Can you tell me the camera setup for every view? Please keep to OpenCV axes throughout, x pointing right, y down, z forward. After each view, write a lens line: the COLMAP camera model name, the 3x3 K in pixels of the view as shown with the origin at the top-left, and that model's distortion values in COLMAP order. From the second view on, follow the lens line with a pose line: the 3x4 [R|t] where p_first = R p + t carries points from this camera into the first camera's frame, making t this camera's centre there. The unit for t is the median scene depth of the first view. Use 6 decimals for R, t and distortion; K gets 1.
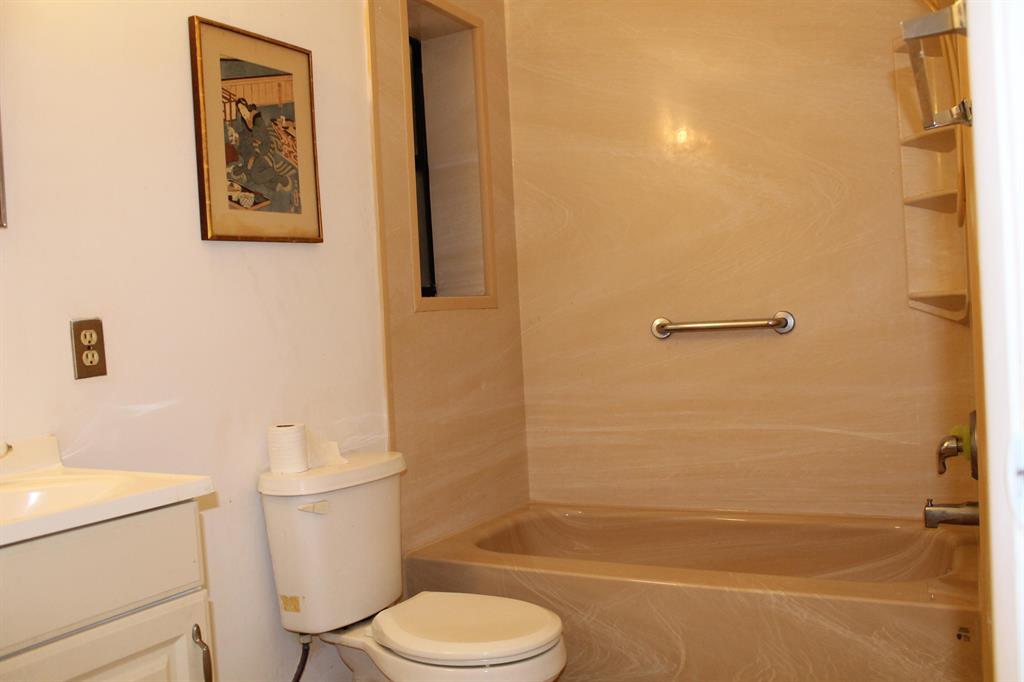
lens RADIAL K [[856.0, 0, 512.0], [0, 856.0, 341.0], [0, 0, 1]] dist [-0.171645, 0.154848]
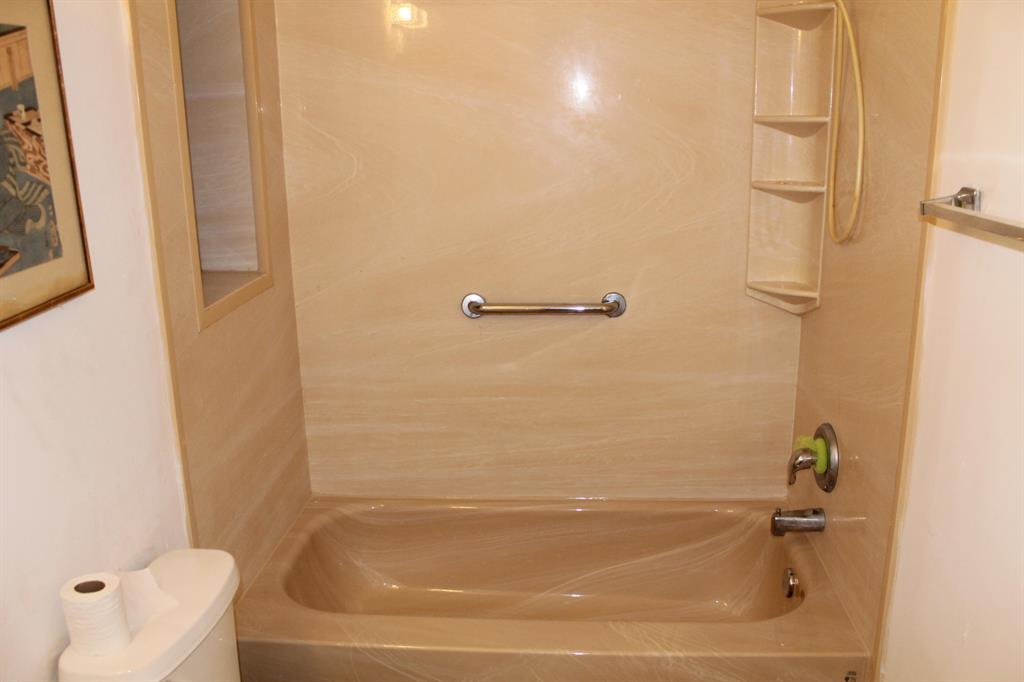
lens RADIAL K [[856.0, 0, 512.0], [0, 856.0, 341.0], [0, 0, 1]] dist [-0.171645, 0.154848]
pose [[0.909745, -0.071994, 0.408878, -0.200769], [-0.021203, 0.975508, 0.218941, -0.235026], [-0.414626, -0.207850, 0.885936, 0.286349]]
